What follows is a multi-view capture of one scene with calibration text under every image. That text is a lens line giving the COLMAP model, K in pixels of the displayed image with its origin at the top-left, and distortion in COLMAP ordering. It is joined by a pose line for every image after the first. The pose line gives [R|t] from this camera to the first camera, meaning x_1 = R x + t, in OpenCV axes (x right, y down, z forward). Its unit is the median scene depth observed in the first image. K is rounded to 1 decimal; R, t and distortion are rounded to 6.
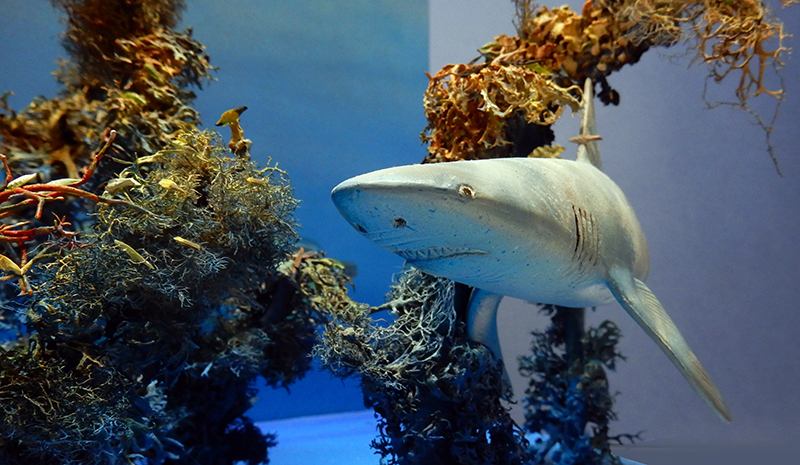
lens RADIAL K [[601.7, 0, 399.9], [0, 601.7, 330.8], [0, 0, 1]] dist [0.007613, -0.000417]
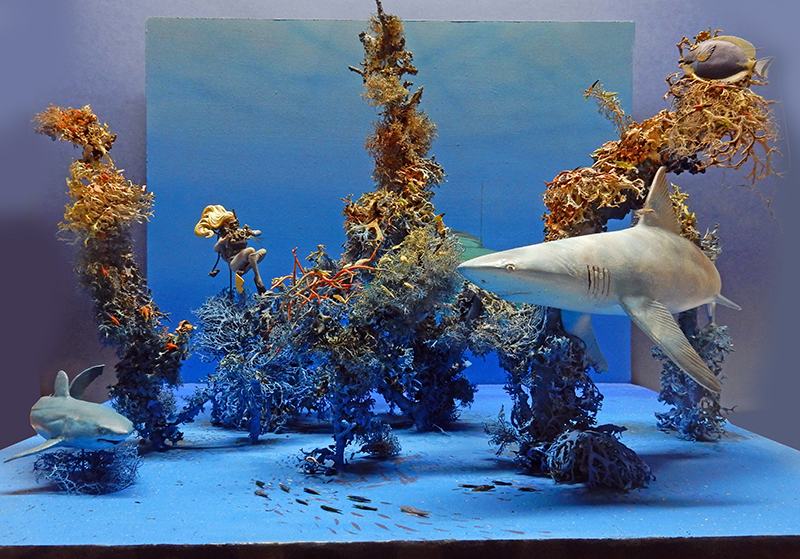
lens RADIAL K [[624.7, 0, 400.0], [0, 624.7, 279.5], [0, 0, 1]] dist [0.003345, 0.000604]
pose [[0.871467, -0.003049, -0.490446, 0.612250], [-0.023525, 0.998570, -0.048009, -0.044027], [0.489890, 0.053376, 0.870148, -0.844208]]
